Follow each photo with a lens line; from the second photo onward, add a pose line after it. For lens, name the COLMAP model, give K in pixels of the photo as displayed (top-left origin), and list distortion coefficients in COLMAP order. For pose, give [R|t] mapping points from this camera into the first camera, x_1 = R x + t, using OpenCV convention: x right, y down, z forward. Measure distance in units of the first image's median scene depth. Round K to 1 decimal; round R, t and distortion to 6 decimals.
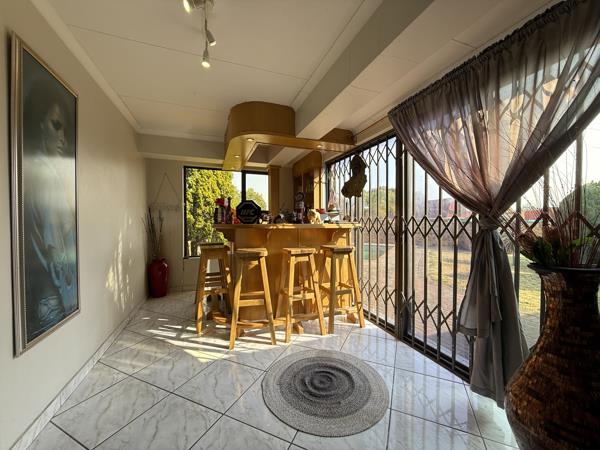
lens RADIAL K [[239.2, 0, 300.0], [0, 239.2, 225.0], [0, 0, 1]] dist [0.001342, 0.000171]
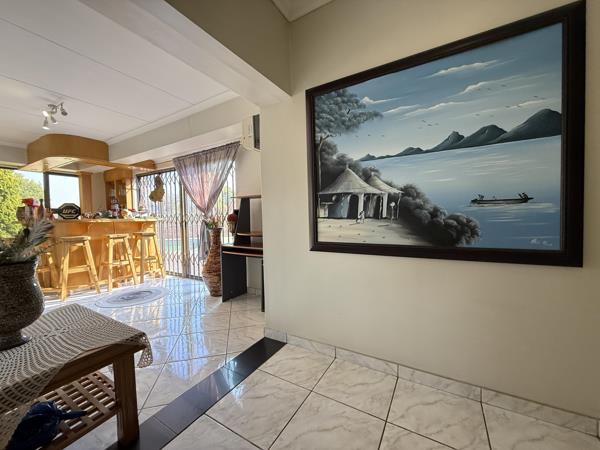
lens RADIAL K [[239.2, 0, 300.0], [0, 239.2, 225.0], [0, 0, 1]] dist [0.001342, 0.000171]
pose [[0.781817, -0.034510, 0.622552, -0.030913], [0.026075, 0.999403, 0.022654, 0.028639], [-0.622962, -0.001478, 0.782251, -0.895621]]
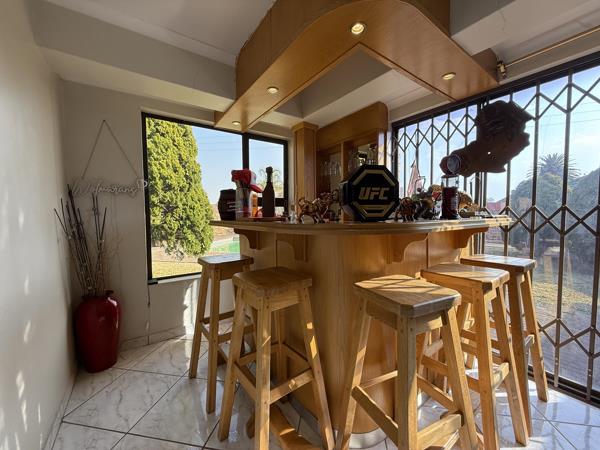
lens RADIAL K [[239.2, 0, 300.0], [0, 239.2, 225.0], [0, 0, 1]] dist [0.001342, 0.000171]
pose [[0.970182, -0.018309, 0.241686, -0.402805], [0.010349, 0.999363, 0.034165, -0.012904], [-0.242157, -0.030646, 0.969753, 0.564960]]
